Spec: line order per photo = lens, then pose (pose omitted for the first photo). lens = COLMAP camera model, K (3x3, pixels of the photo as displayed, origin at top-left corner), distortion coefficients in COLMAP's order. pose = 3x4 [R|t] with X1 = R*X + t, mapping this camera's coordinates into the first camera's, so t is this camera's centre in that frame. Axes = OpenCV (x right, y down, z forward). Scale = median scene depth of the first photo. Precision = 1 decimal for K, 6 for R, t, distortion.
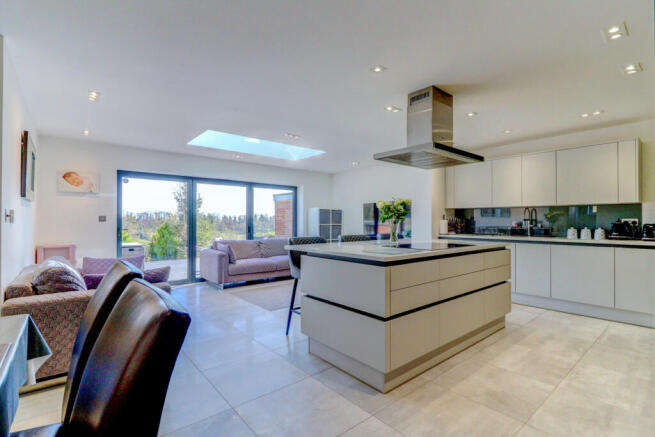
lens RADIAL K [[306.0, 0, 321.2], [0, 306.0, 219.6], [0, 0, 1]] dist [-0.002631, -0.001219]
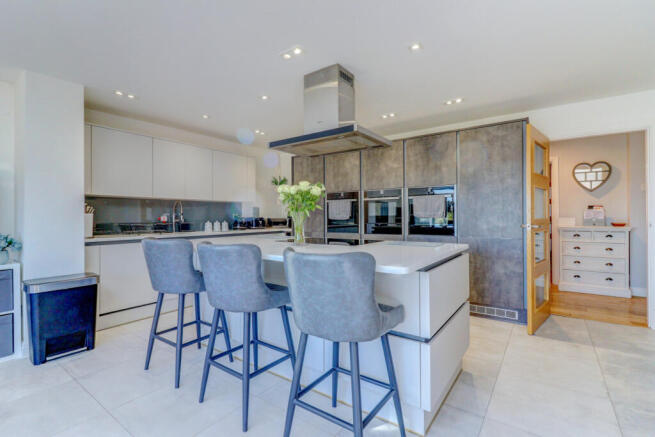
lens RADIAL K [[306.0, 0, 326.9], [0, 306.0, 216.2], [0, 0, 1]] dist [-0.002631, -0.001219]
pose [[-0.259834, -0.001910, 0.965652, -0.372365], [-0.008138, 0.999967, -0.000212, 0.005301], [-0.965619, -0.007914, -0.259841, 0.883032]]
